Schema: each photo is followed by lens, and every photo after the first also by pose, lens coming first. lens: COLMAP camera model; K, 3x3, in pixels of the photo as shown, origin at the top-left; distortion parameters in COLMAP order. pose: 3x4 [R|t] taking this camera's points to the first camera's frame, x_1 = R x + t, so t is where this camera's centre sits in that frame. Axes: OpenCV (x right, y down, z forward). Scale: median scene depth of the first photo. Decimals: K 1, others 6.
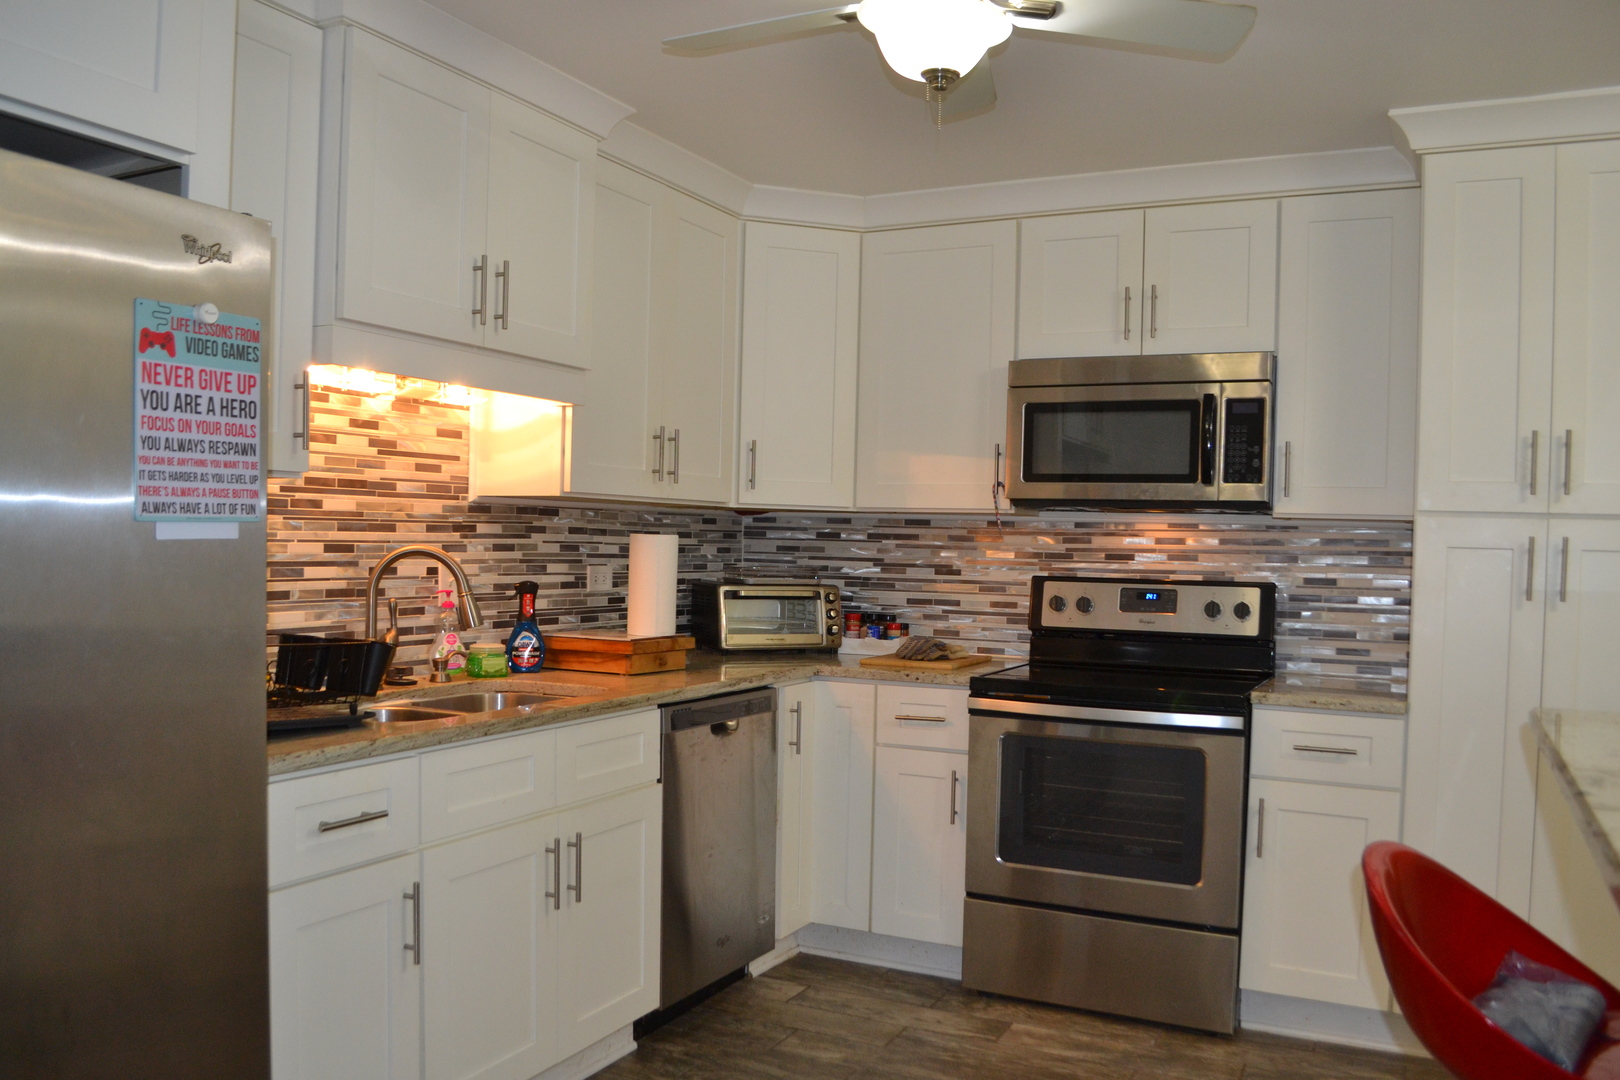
lens RADIAL K [[1289.0, 0, 812.2], [0, 1289.0, 558.7], [0, 0, 1]] dist [-0.084955, 0.005638]
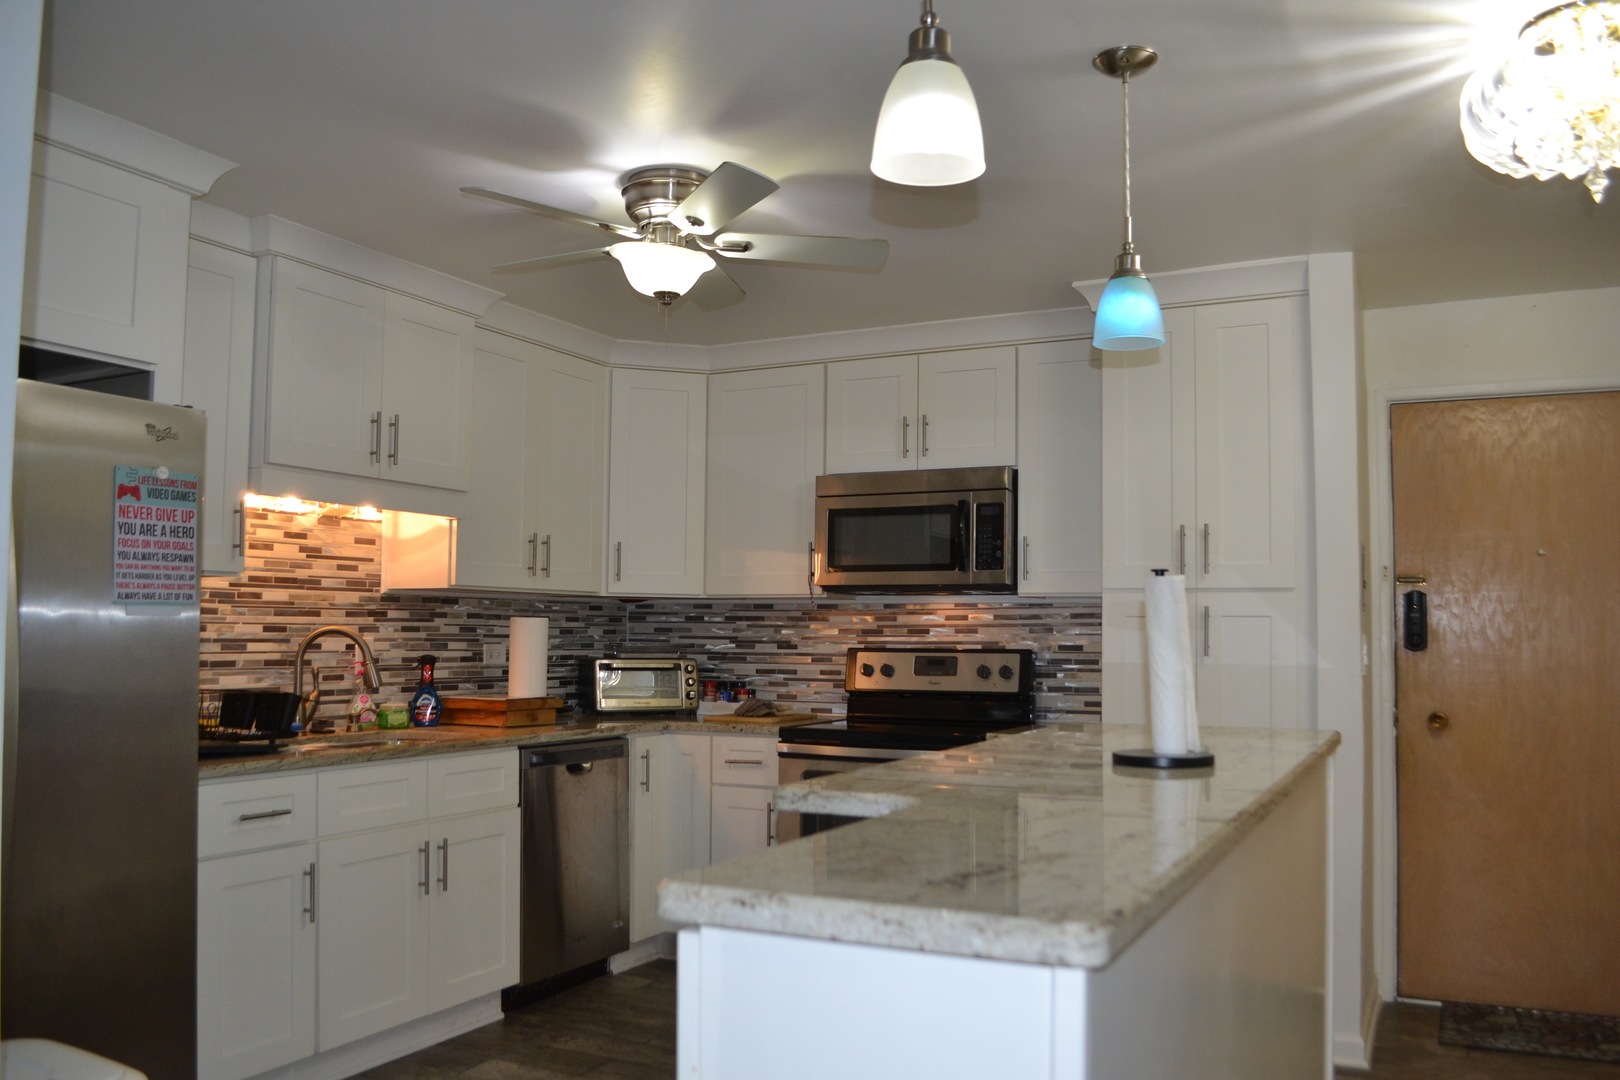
lens RADIAL K [[1289.0, 0, 812.2], [0, 1289.0, 558.7], [0, 0, 1]] dist [-0.084955, 0.005638]
pose [[0.999878, -0.015232, -0.003358, 0.168950], [0.014953, 0.997319, -0.071627, 0.018937], [0.004440, 0.071568, 0.997426, -0.280675]]
